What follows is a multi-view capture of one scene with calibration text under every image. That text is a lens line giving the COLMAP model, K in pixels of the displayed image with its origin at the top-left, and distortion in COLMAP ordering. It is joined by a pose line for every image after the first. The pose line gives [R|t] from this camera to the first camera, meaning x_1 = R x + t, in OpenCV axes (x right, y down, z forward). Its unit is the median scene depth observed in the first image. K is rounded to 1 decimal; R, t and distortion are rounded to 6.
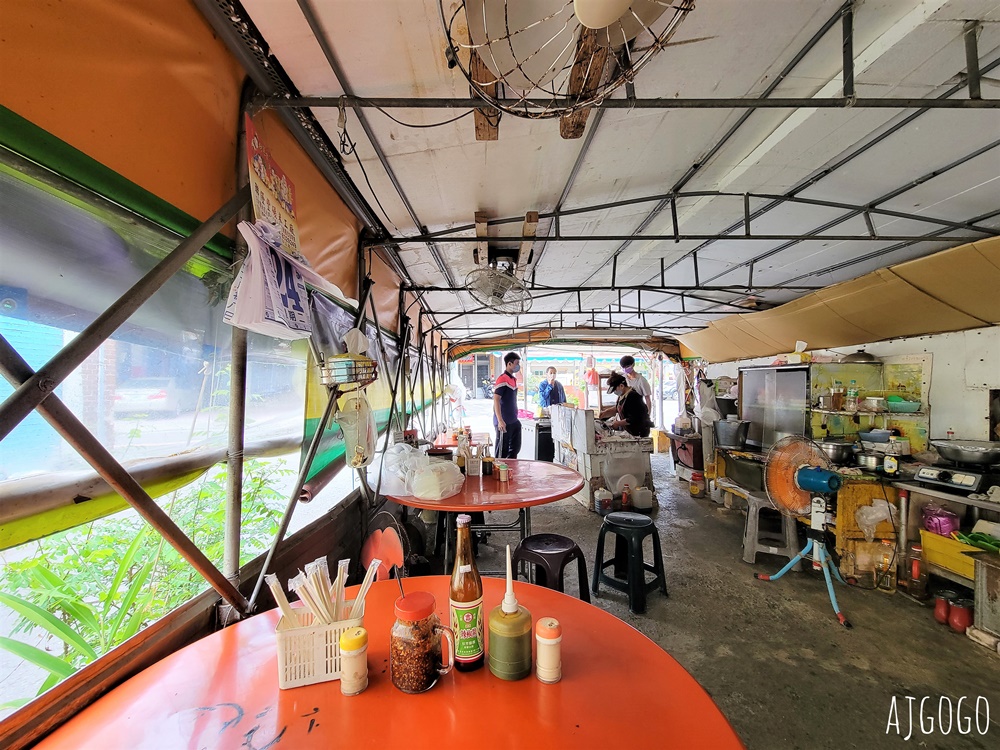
lens RADIAL K [[440.5, 0, 513.3], [0, 440.5, 348.3], [0, 0, 1]] dist [-0.012078, 0.000587]
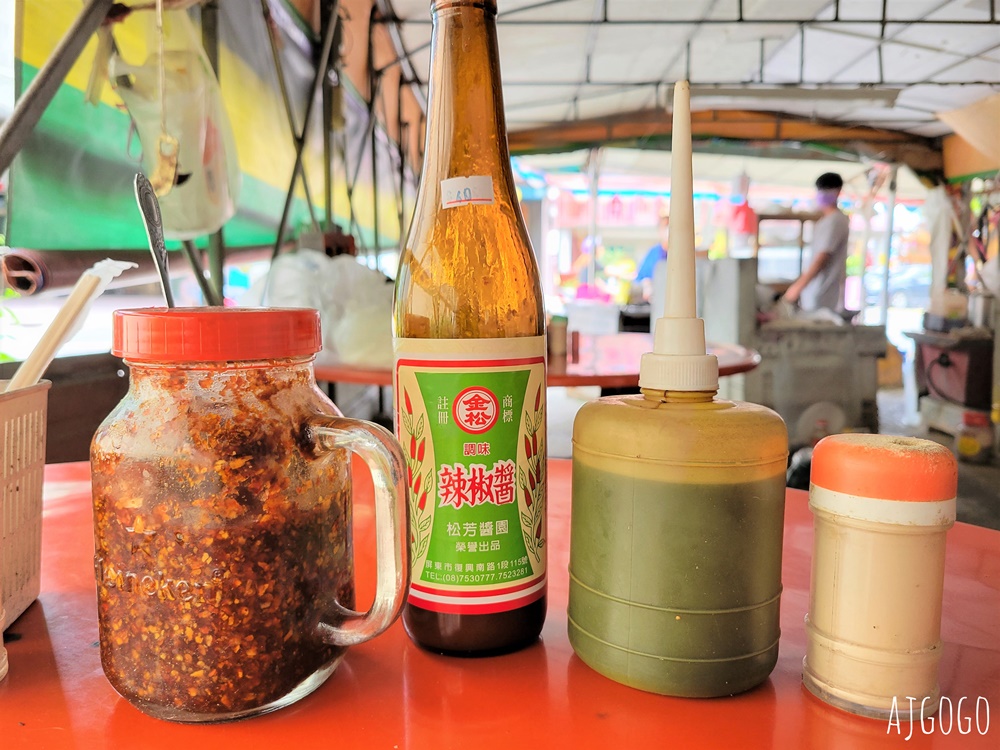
lens RADIAL K [[772.4, 0, 501.5], [0, 772.4, 377.9], [0, 0, 1]] dist [-0.008738, -0.005807]
pose [[0.997538, 0.026446, -0.064957, -0.025454], [-0.018291, 0.992229, 0.123076, 0.207262], [0.067707, -0.121585, 0.990269, 0.240164]]
